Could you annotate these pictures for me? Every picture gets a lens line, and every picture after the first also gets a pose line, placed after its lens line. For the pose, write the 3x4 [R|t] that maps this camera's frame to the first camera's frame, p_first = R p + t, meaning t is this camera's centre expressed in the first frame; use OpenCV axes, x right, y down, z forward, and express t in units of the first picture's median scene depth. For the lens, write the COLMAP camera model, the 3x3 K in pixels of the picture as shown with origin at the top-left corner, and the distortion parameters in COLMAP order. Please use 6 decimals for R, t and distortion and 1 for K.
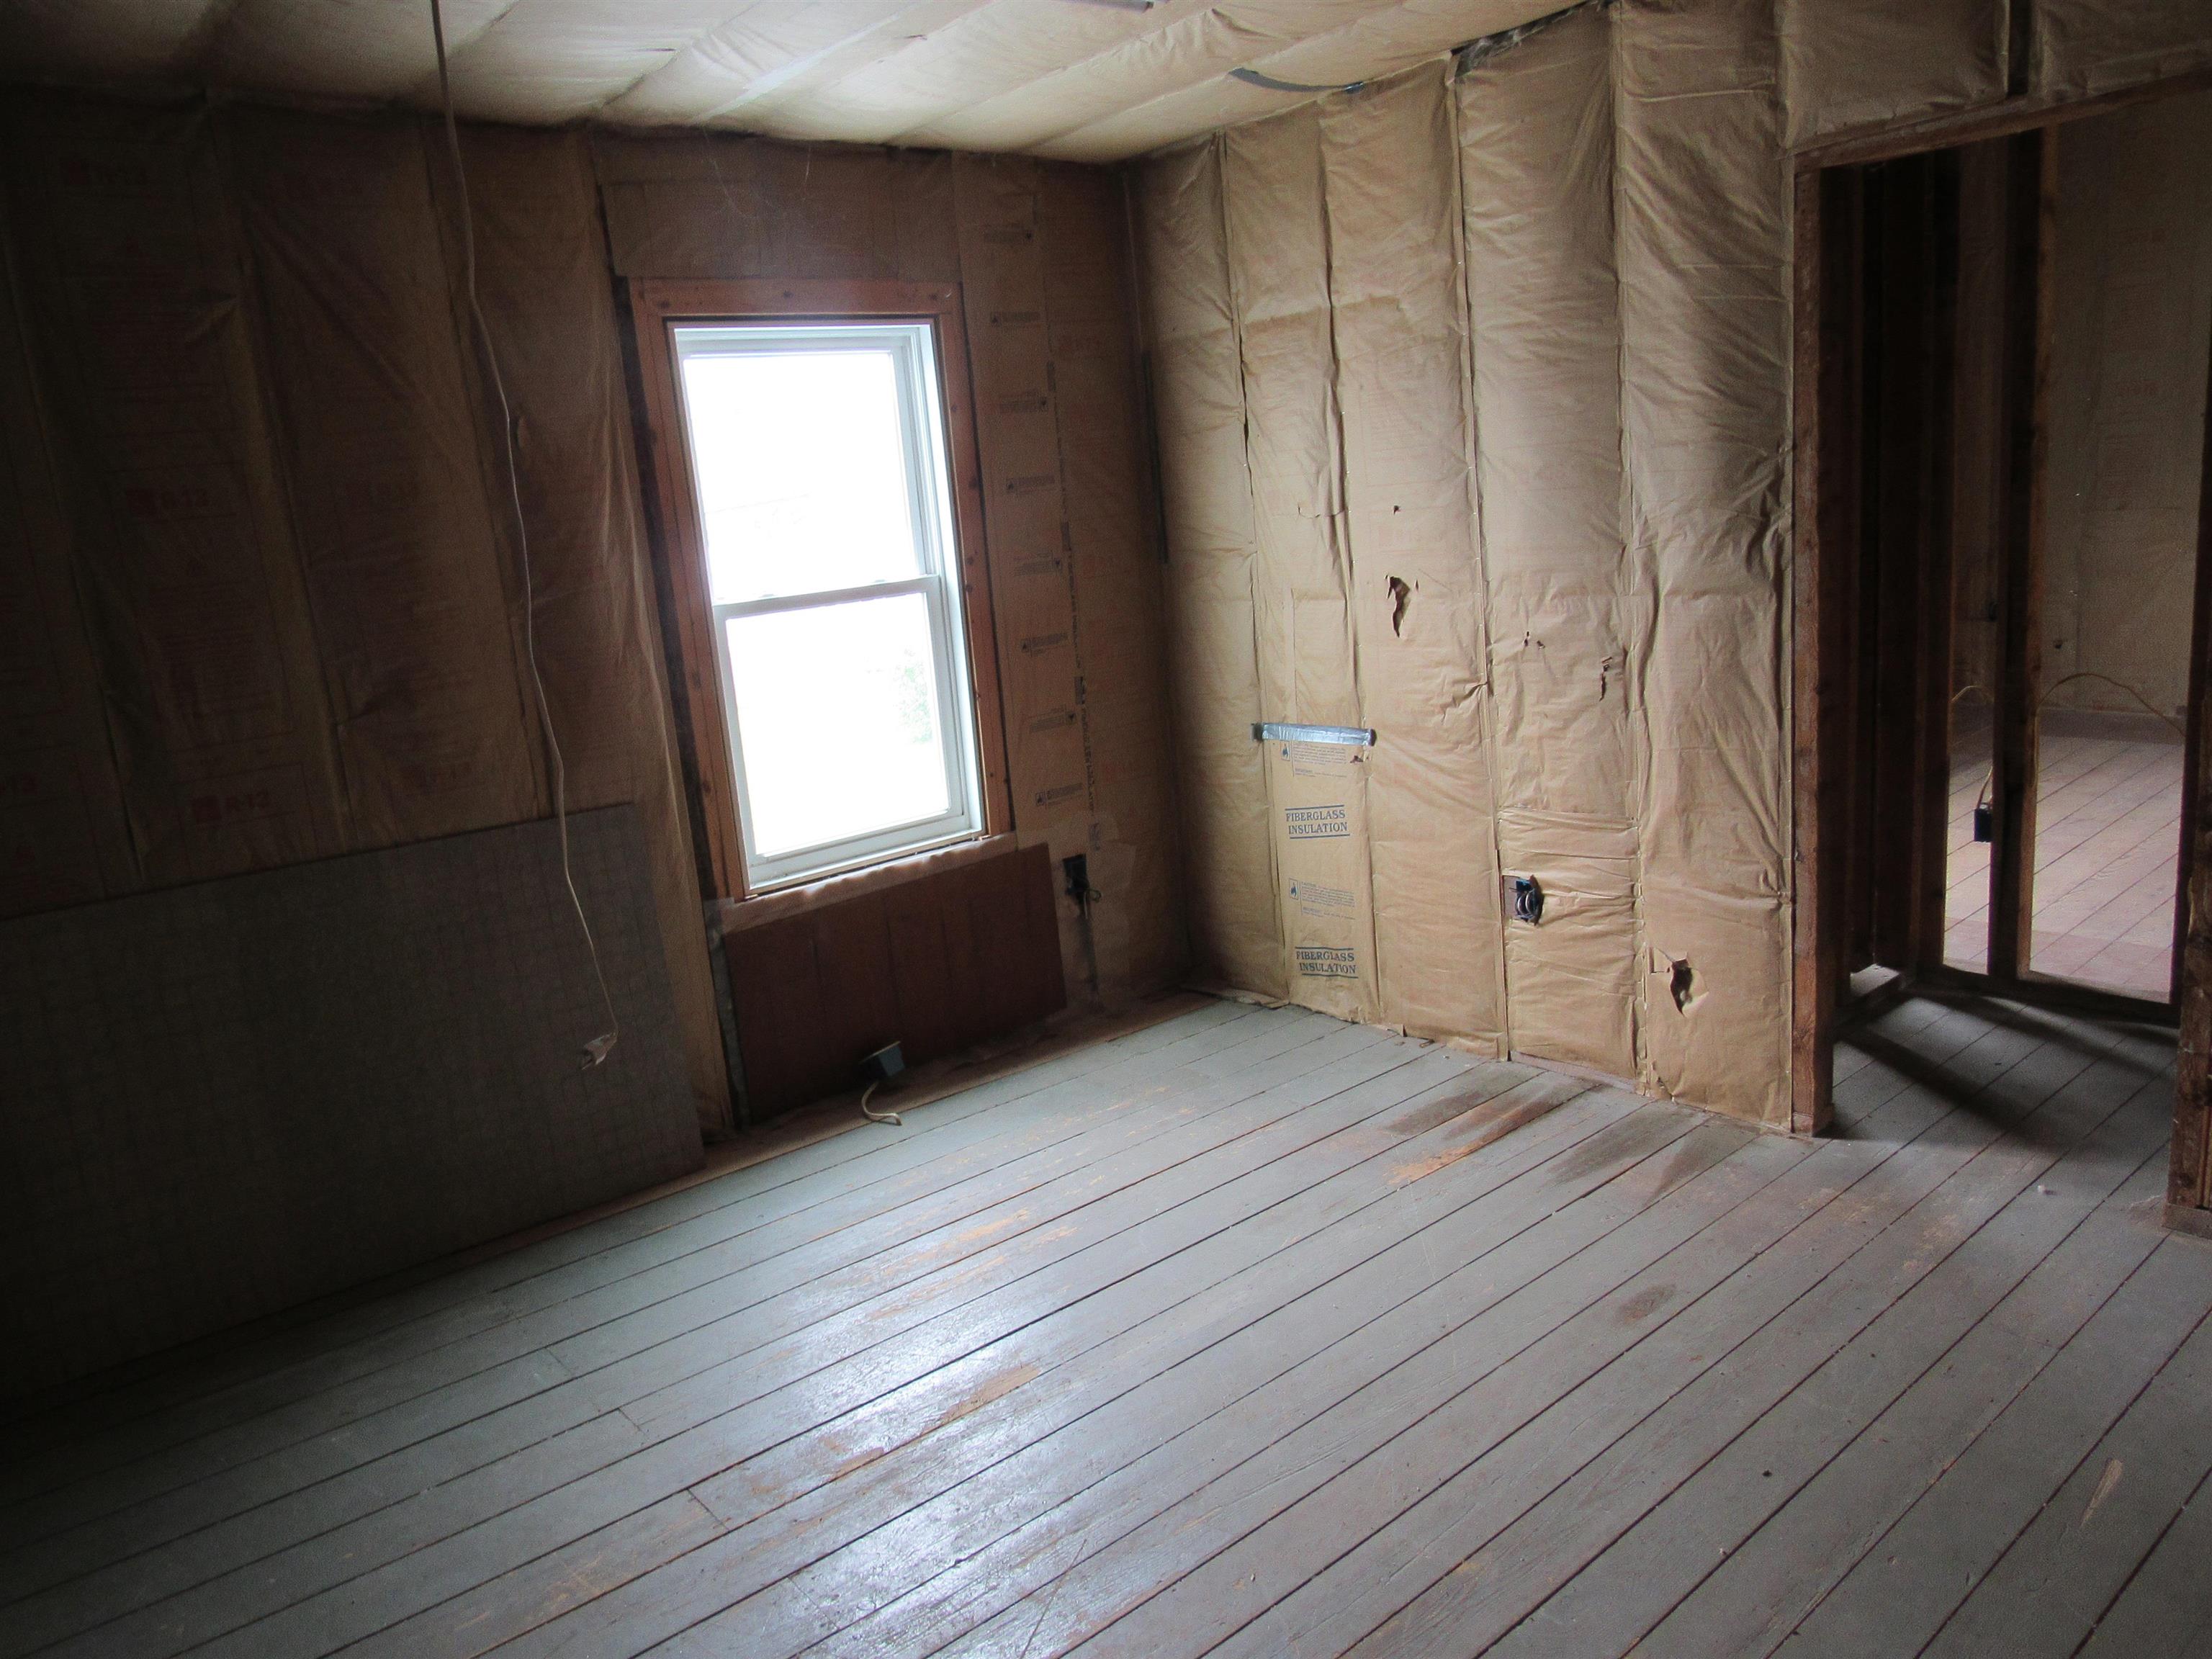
lens RADIAL K [[1616.9, 0, 1107.6], [0, 1616.9, 838.7], [0, 0, 1]] dist [-0.006852, 0.003745]
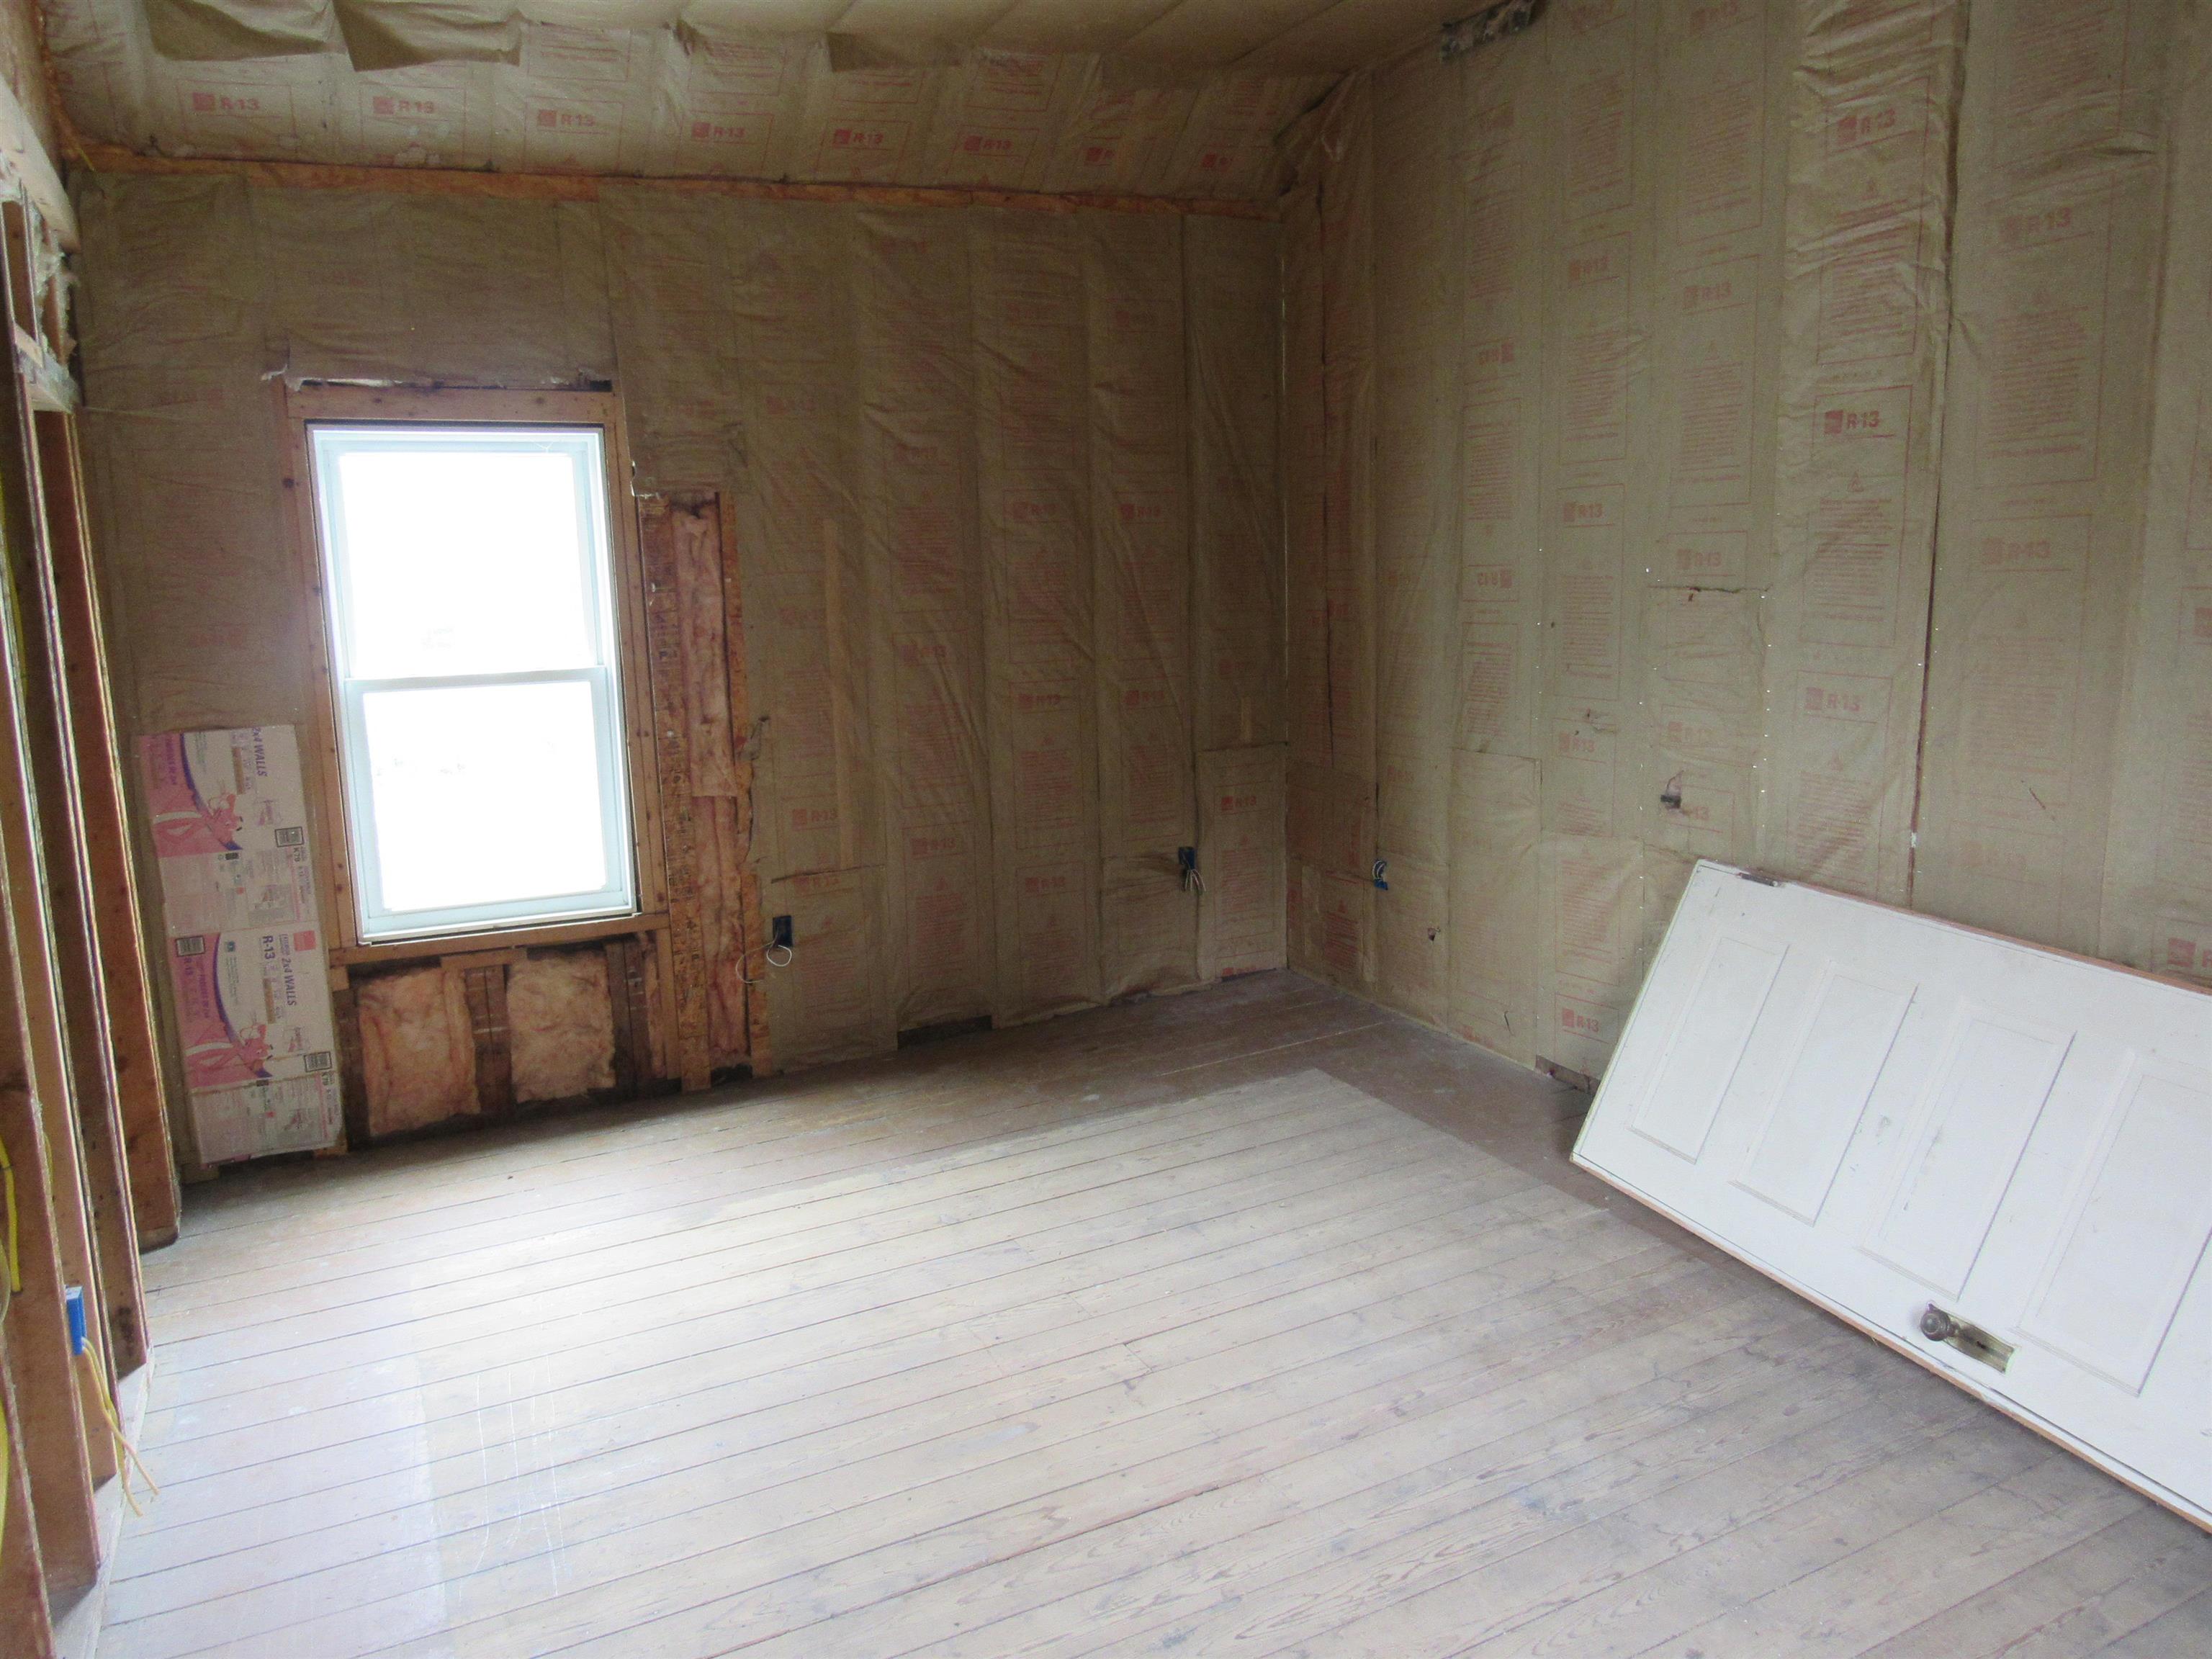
lens RADIAL K [[1613.3, 0, 1106.0], [0, 1613.3, 829.5], [0, 0, 1]] dist [-0.012454, 0.004843]
pose [[0.849005, 0.148110, -0.507203, 0.729079], [-0.160620, 0.986828, 0.019305, -0.138639], [0.503381, 0.065076, 0.861610, 0.298236]]
